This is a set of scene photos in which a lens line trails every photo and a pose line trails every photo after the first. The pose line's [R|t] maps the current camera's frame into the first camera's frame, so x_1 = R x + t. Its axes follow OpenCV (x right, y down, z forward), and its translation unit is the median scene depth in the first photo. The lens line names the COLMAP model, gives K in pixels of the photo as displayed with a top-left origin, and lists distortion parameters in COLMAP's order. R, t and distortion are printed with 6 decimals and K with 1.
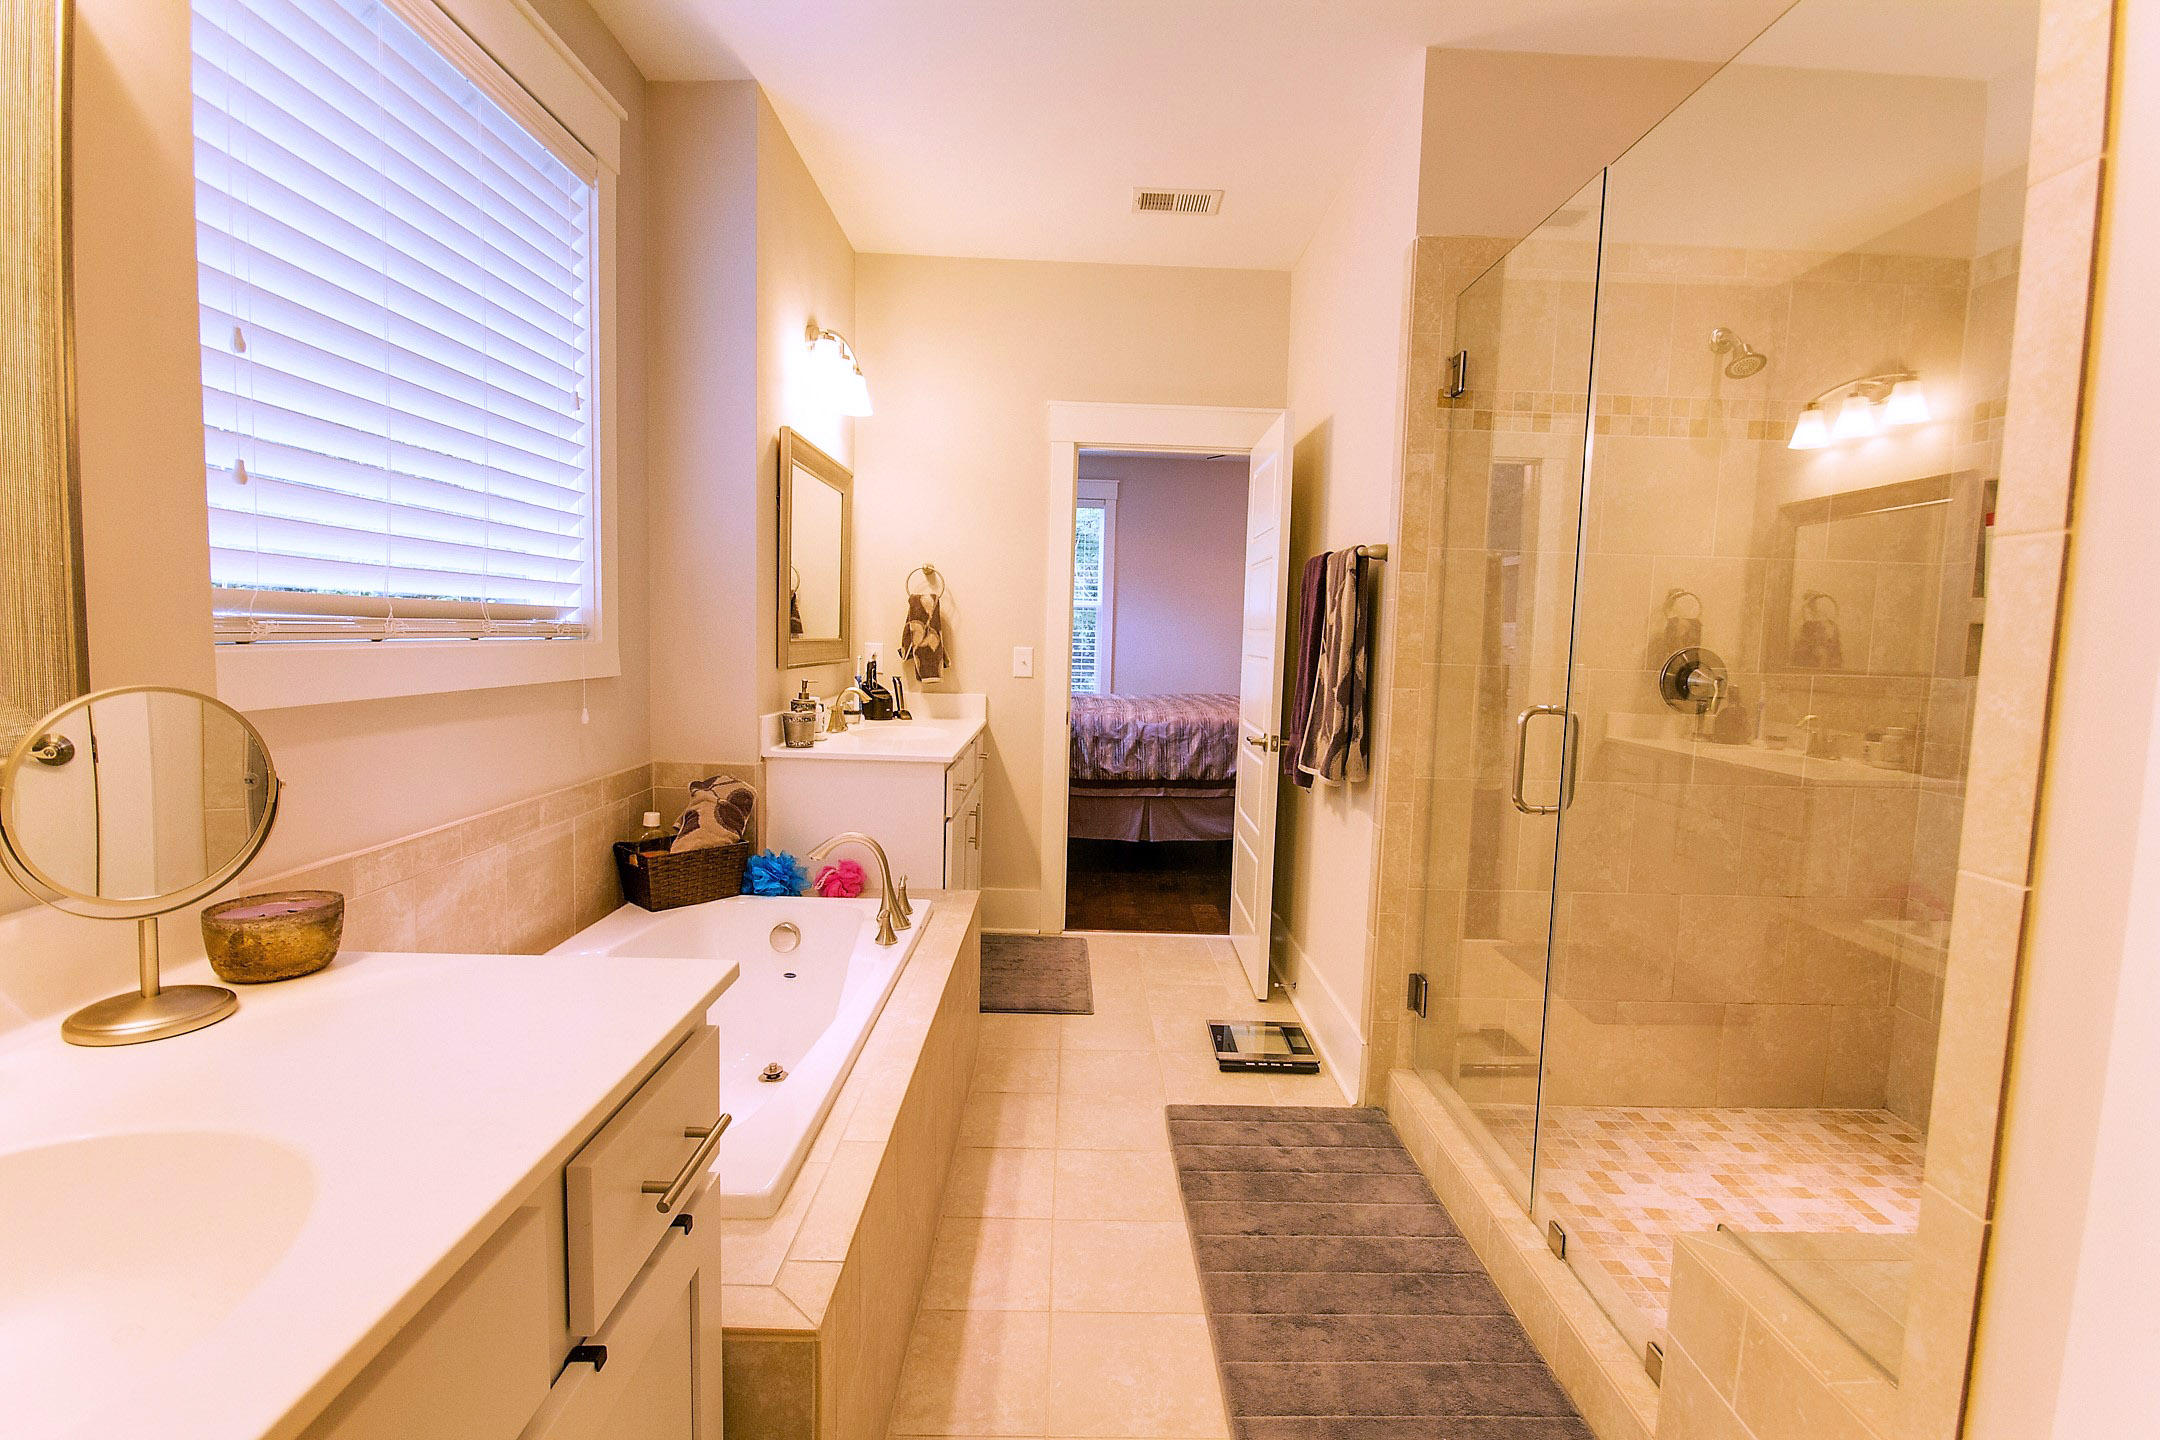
lens RADIAL K [[1006.1, 0, 1093.1], [0, 1006.1, 712.4], [0, 0, 1]] dist [-0.018256, 0.000120]
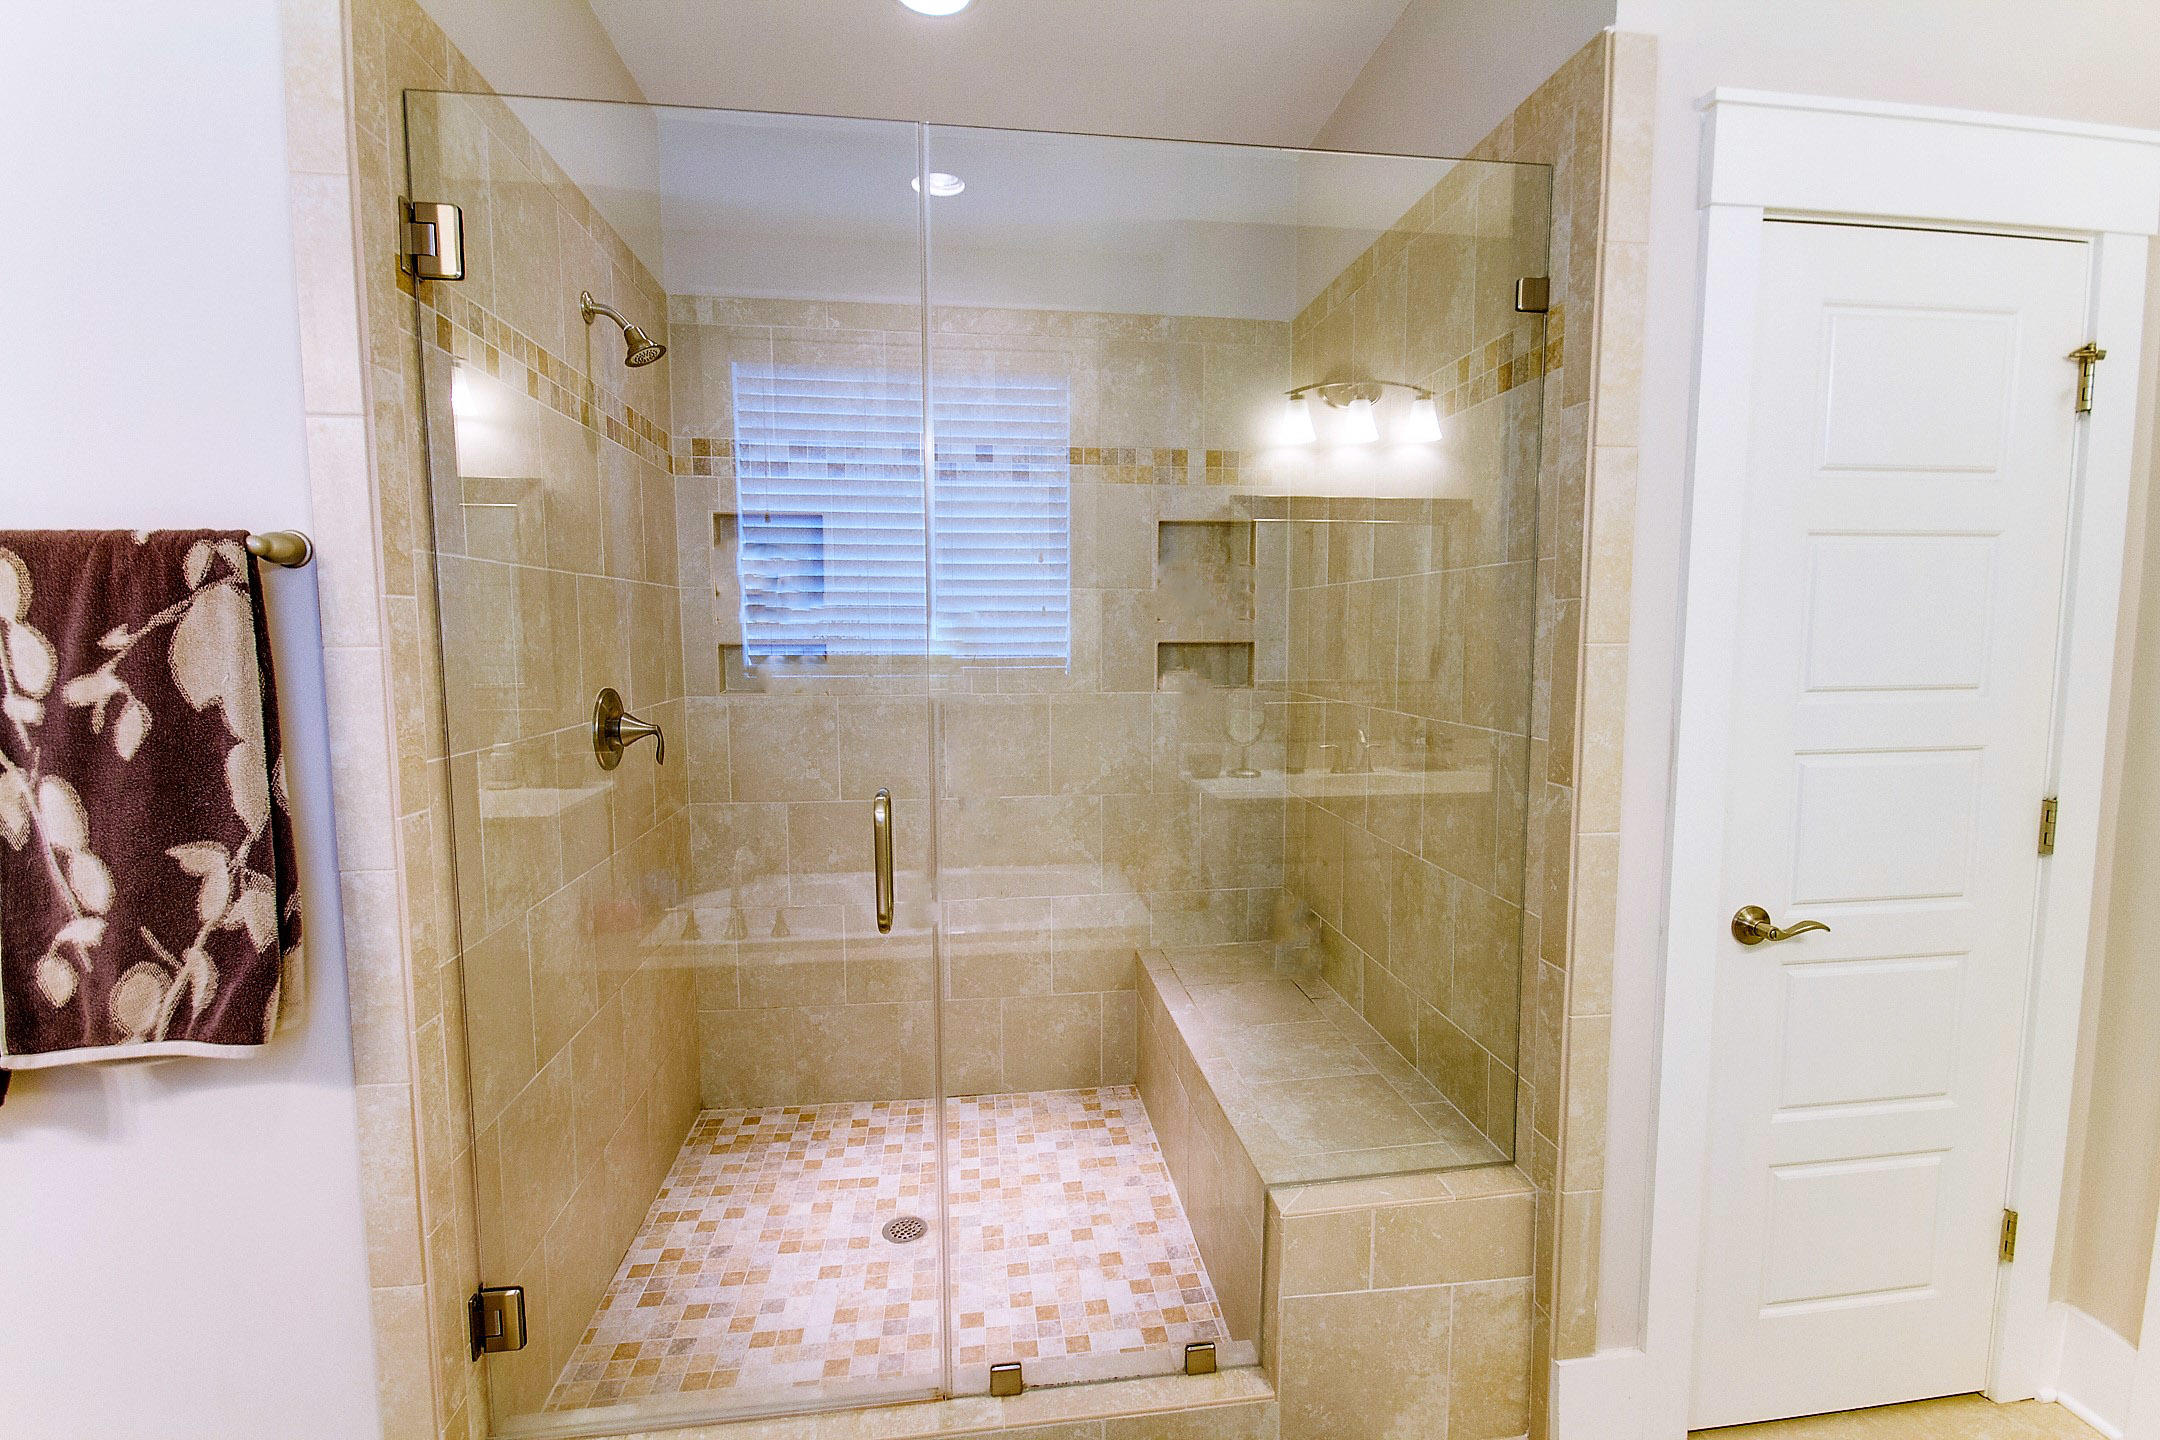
lens RADIAL K [[1006.1, 0, 1085.4], [0, 1006.1, 720.1], [0, 0, 1]] dist [-0.018256, 0.000120]
pose [[-0.118118, -0.118342, 0.985923, -0.257468], [0.083509, 0.988172, 0.128617, -0.115729], [-0.989482, 0.097526, -0.106838, 0.727746]]
